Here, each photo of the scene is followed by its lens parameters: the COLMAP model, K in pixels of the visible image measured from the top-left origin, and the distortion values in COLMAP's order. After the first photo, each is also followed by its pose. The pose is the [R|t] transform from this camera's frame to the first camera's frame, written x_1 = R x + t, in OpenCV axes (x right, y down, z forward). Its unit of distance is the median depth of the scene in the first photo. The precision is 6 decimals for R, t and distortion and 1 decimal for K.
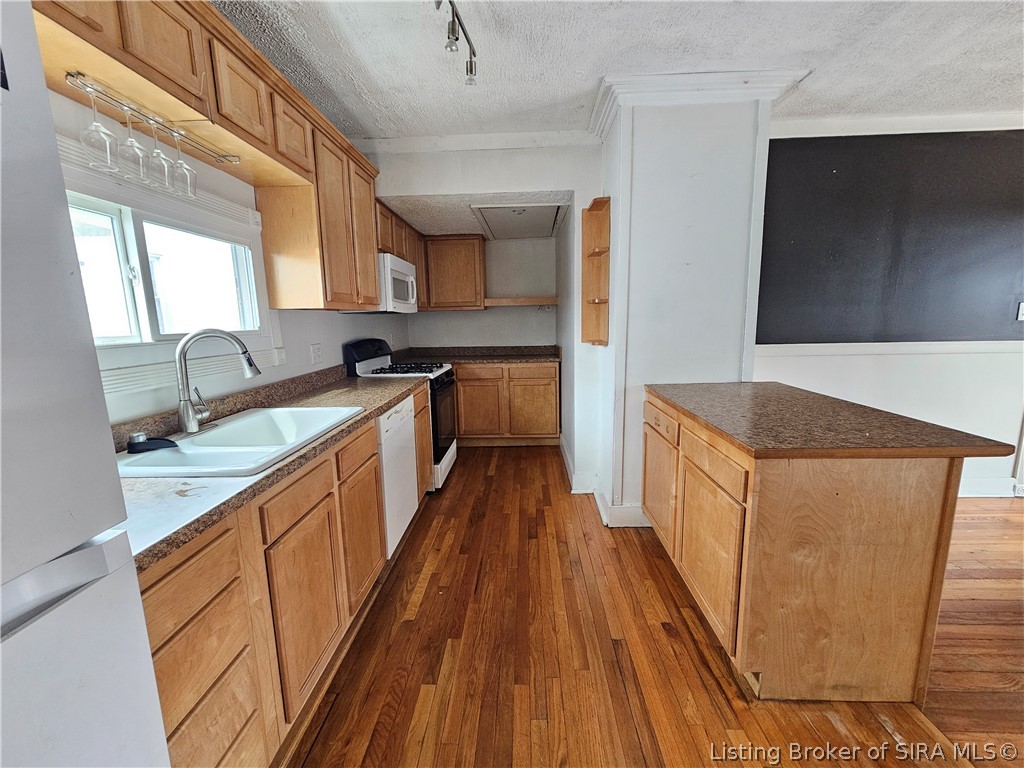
lens RADIAL K [[420.2, 0, 508.0], [0, 420.2, 381.6], [0, 0, 1]] dist [0.003281, -0.000455]
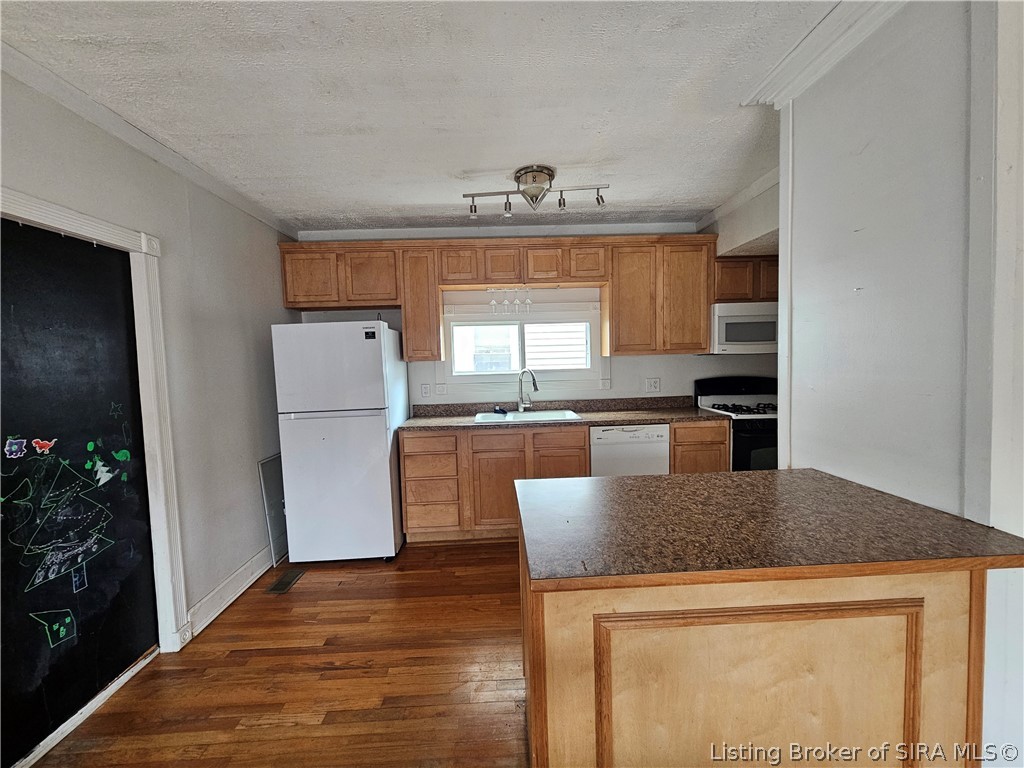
lens RADIAL K [[420.2, 0, 508.8], [0, 420.2, 386.0], [0, 0, 1]] dist [0.003281, -0.000455]
pose [[0.081700, 0.086281, -0.992915, 0.794315], [-0.124599, 0.989314, 0.075716, -0.097050], [0.988838, 0.117530, 0.091578, 0.352124]]
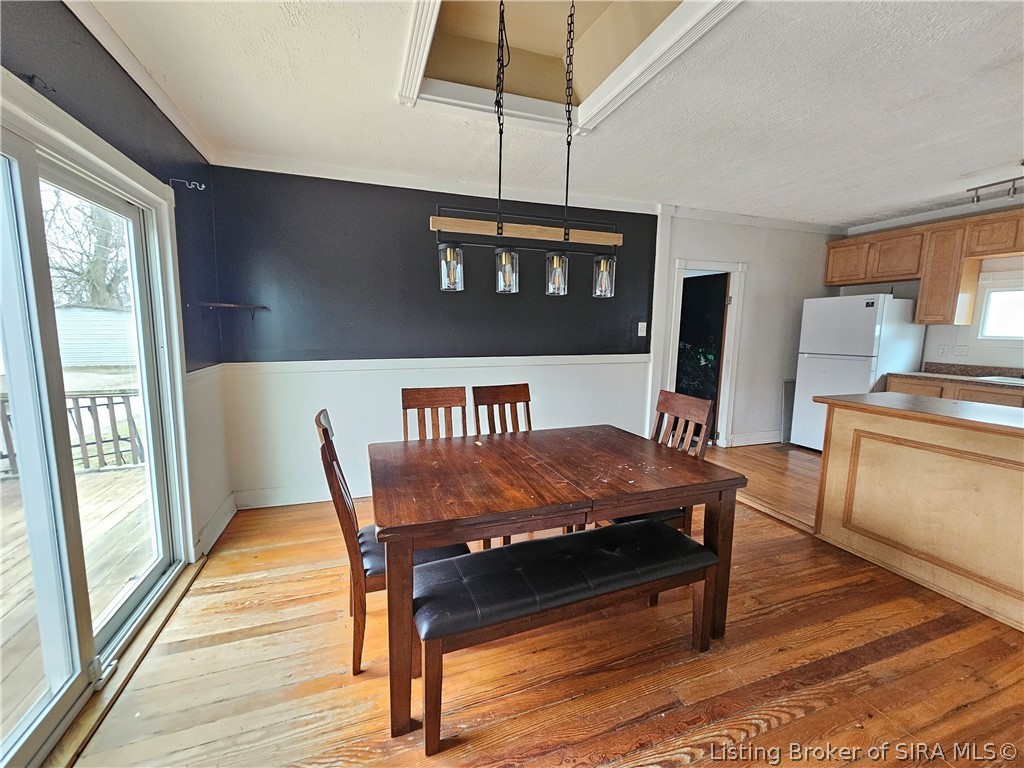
lens RADIAL K [[420.2, 0, 505.7], [0, 420.2, 385.6], [0, 0, 1]] dist [0.003281, -0.000455]
pose [[-0.925888, 0.065319, -0.372110, 1.423797], [-0.046331, 0.957874, 0.283425, -0.178605], [0.374947, 0.279660, -0.883858, 0.942996]]
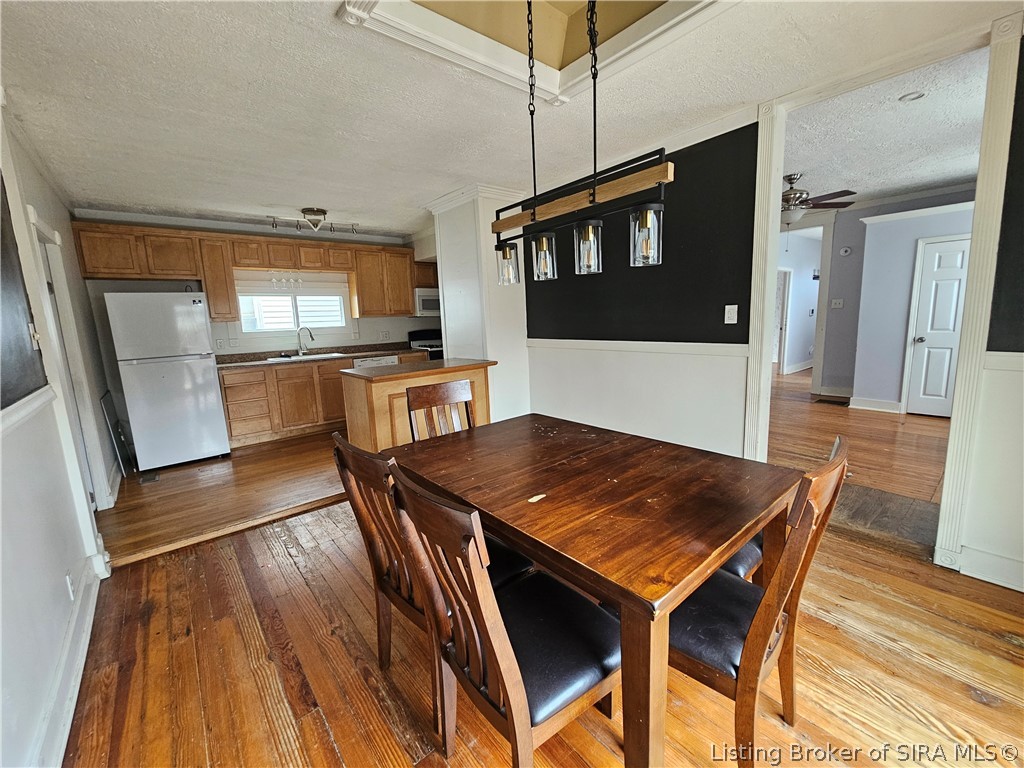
lens RADIAL K [[420.2, 0, 506.7], [0, 420.2, 381.6], [0, 0, 1]] dist [0.003281, -0.000455]
pose [[0.674118, 0.111030, -0.730231, 1.511598], [-0.090787, 0.993596, 0.067264, -0.028867], [0.733023, 0.020952, 0.679881, -0.062194]]
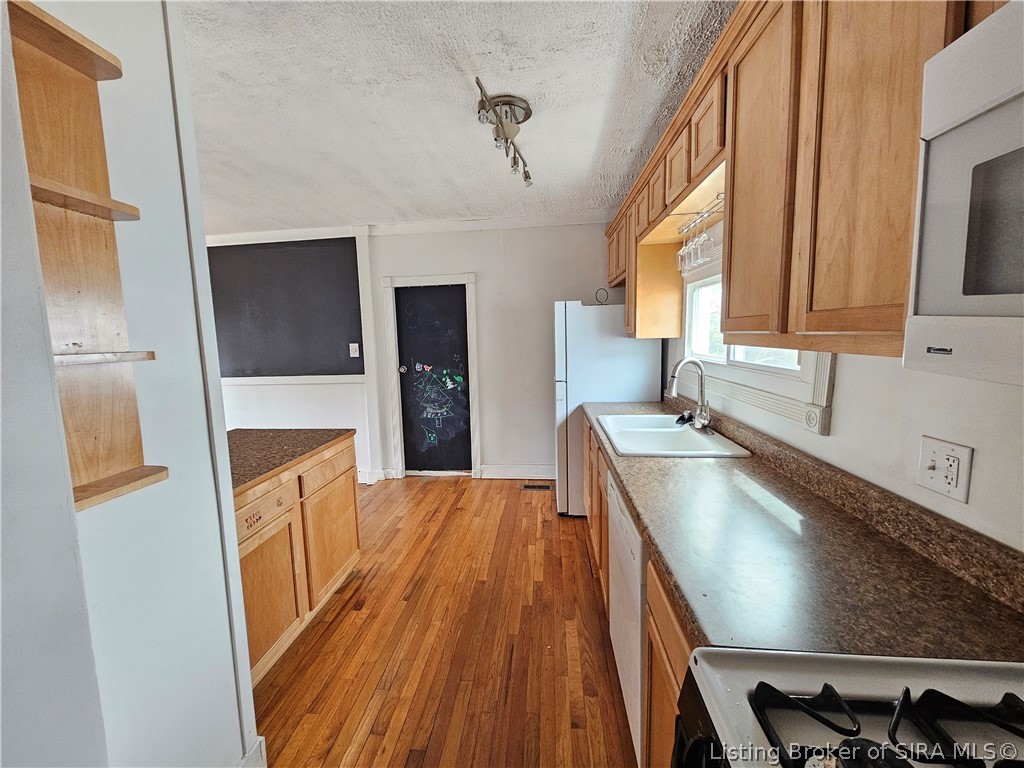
lens RADIAL K [[420.2, 0, 517.3], [0, 420.2, 385.6], [0, 0, 1]] dist [0.003281, -0.000455]
pose [[-0.998339, 0.042619, 0.038765, -0.102138], [0.051540, 0.961367, 0.270403, -0.220174], [-0.025743, 0.271952, -0.961966, 1.189611]]
